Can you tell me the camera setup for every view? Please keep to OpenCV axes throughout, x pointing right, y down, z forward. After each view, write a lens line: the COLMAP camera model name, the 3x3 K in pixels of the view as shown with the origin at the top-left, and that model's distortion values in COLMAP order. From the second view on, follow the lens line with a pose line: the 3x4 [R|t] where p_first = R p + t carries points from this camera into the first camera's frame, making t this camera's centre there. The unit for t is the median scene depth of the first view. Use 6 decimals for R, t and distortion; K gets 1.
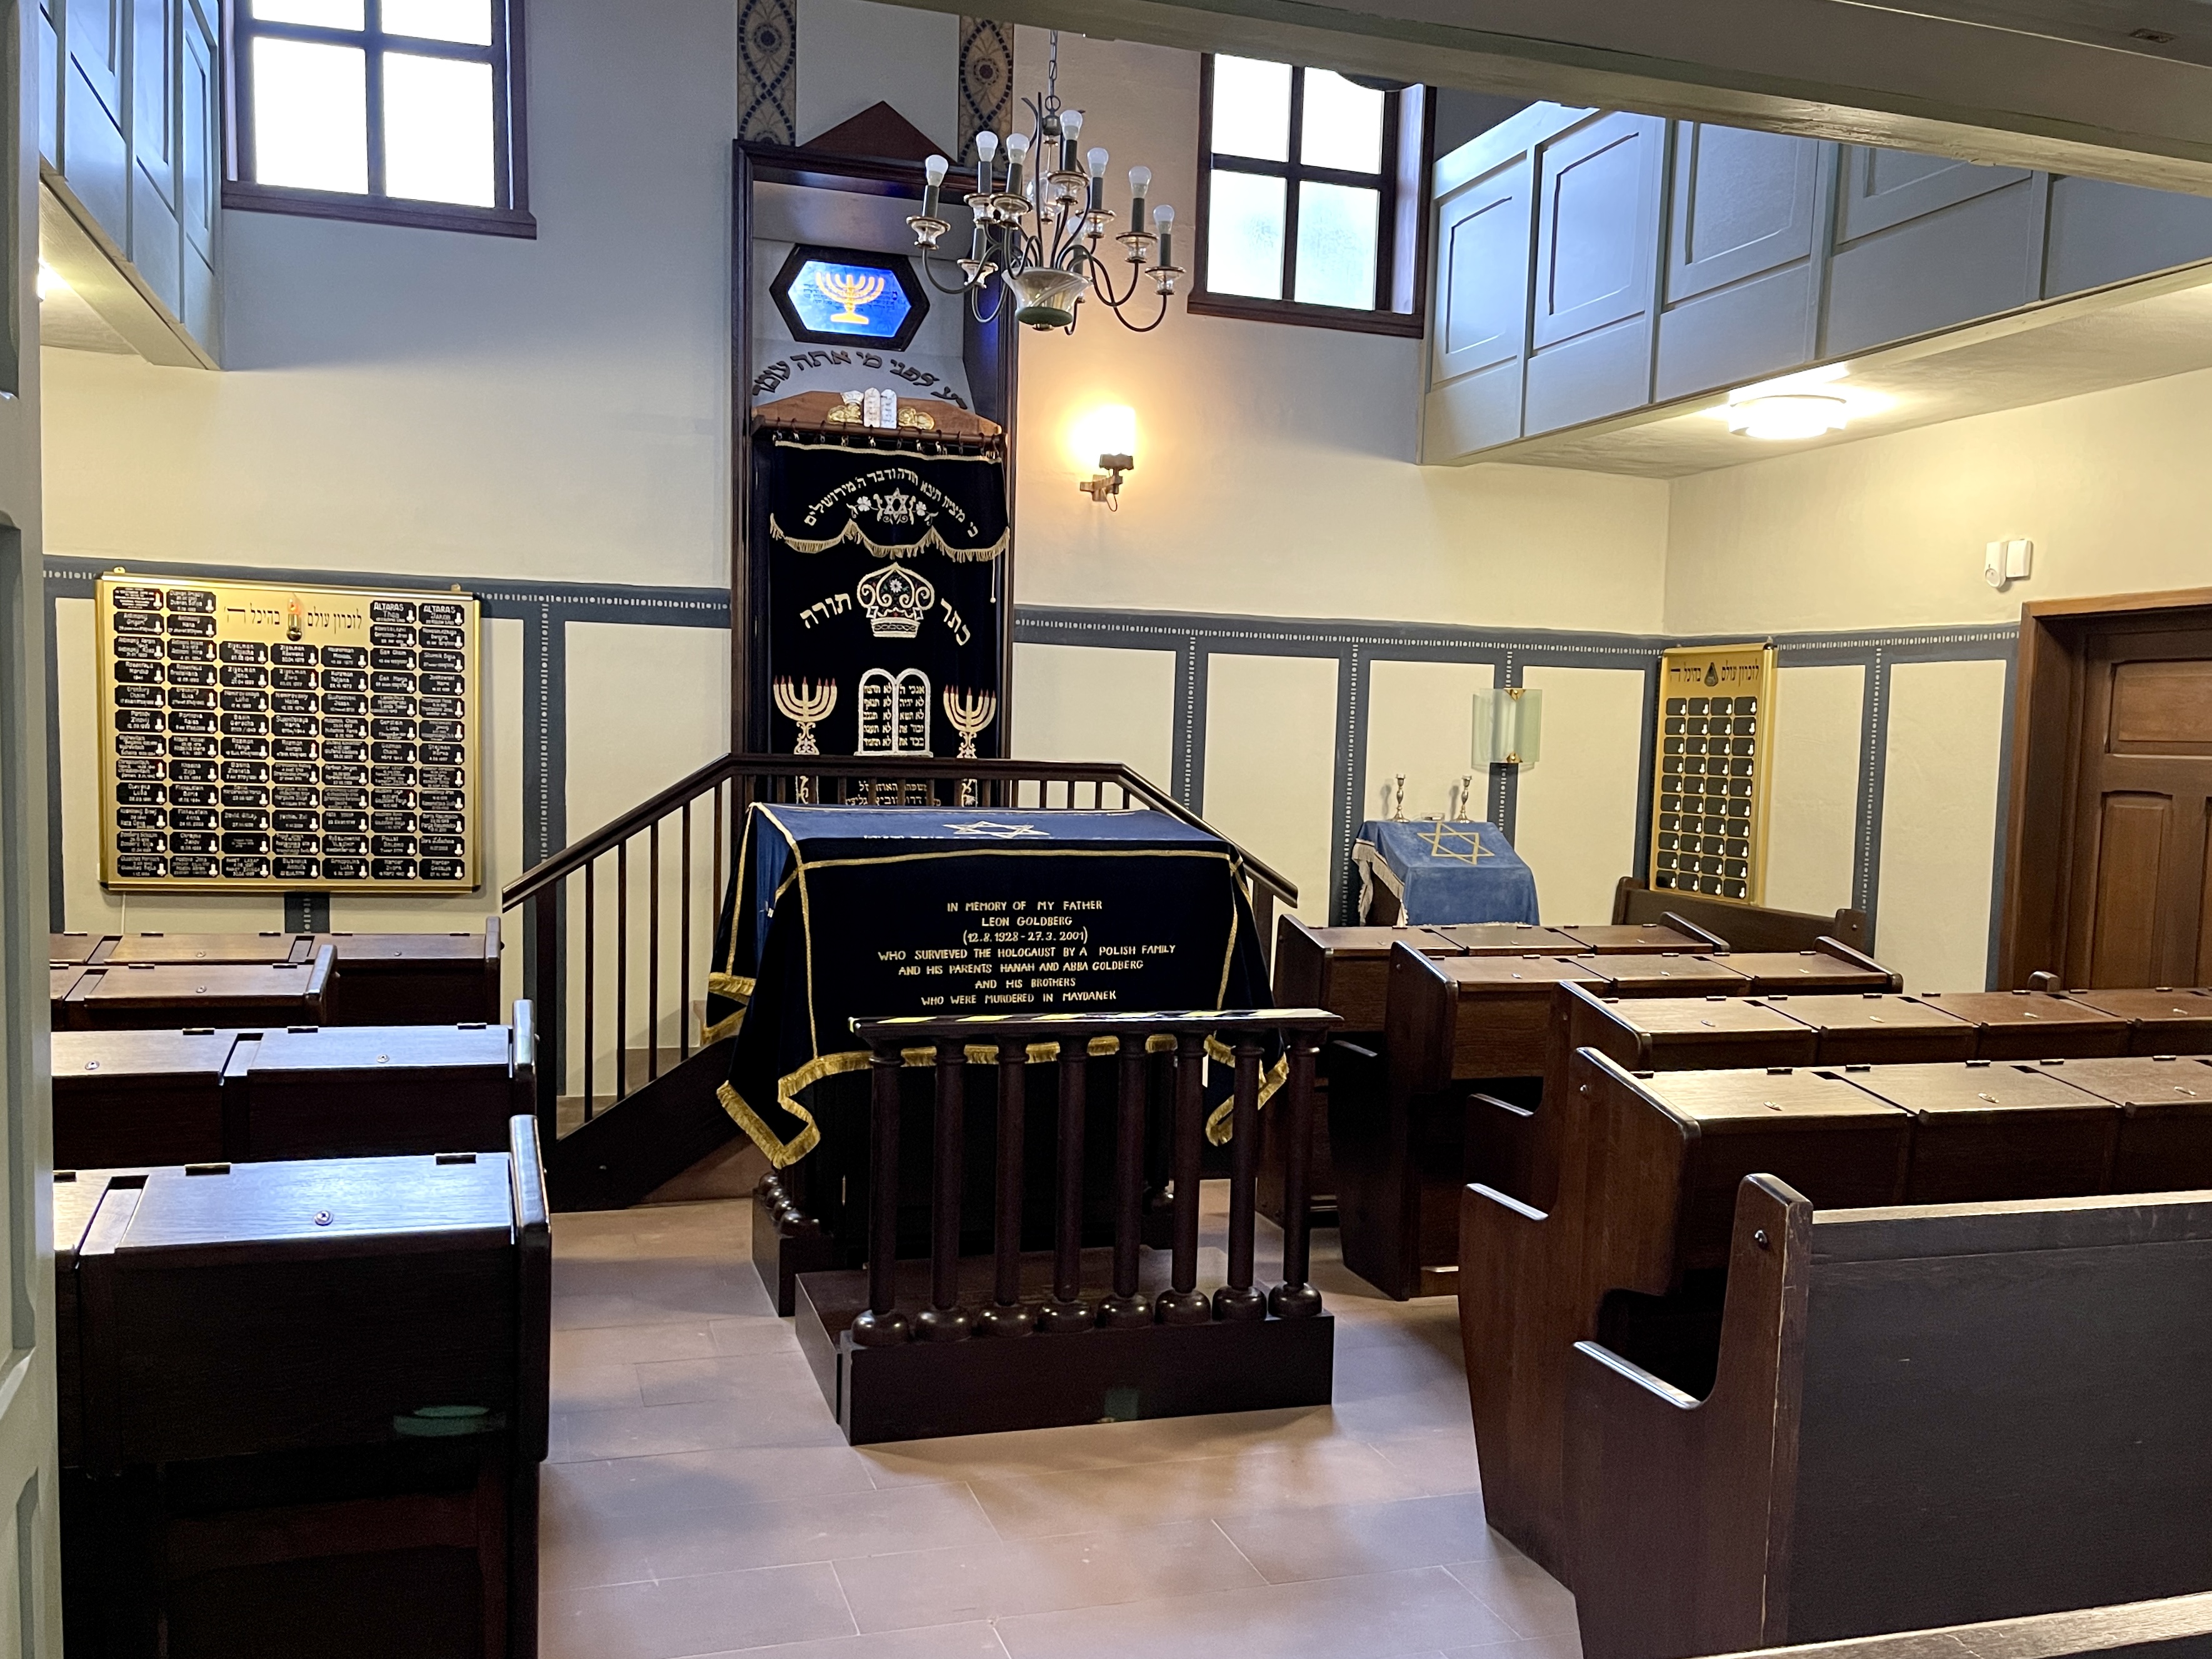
lens RADIAL K [[1668.2, 0, 1109.4], [0, 1668.2, 840.0], [0, 0, 1]] dist [0.087527, 0.001874]
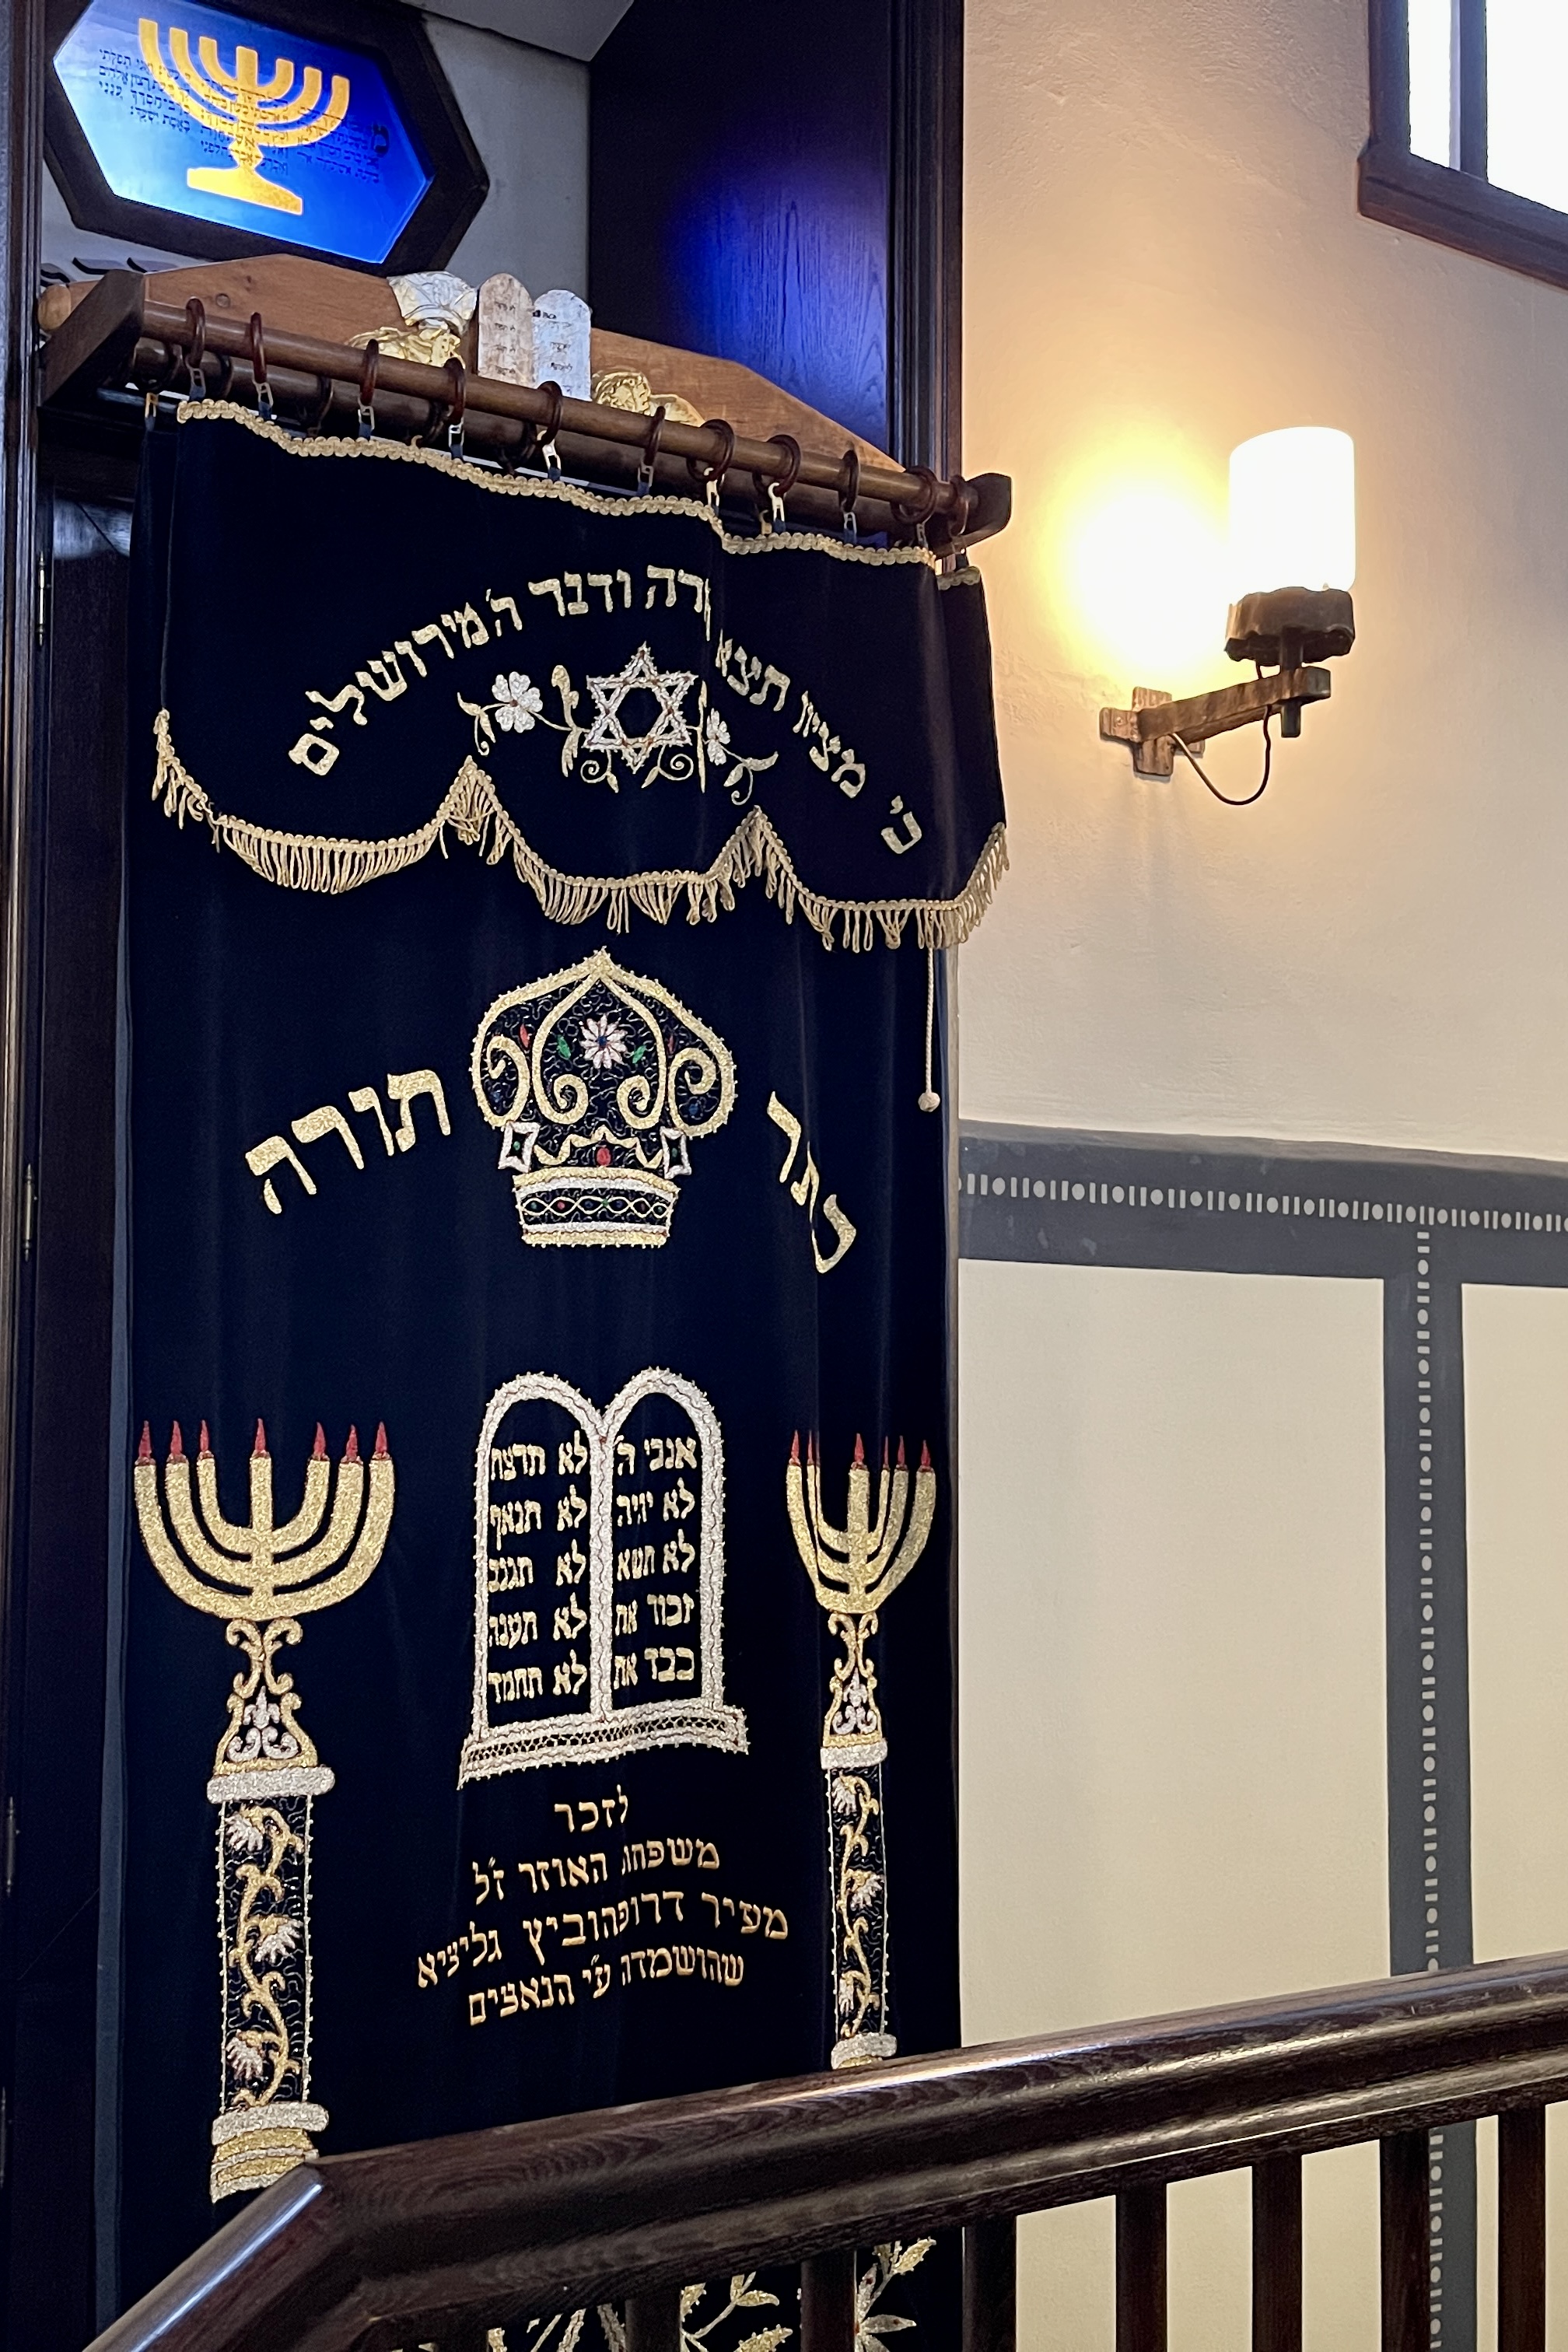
lens RADIAL K [[2913.1, 0, 783.2], [0, 2913.1, 1167.6], [0, 0, 1]] dist [0.123243, 0.000000]
pose [[0.985310, -0.004598, 0.170714, -0.175852], [0.028130, 0.990353, -0.135681, -0.073946], [-0.168443, 0.138490, 0.975934, 0.576921]]
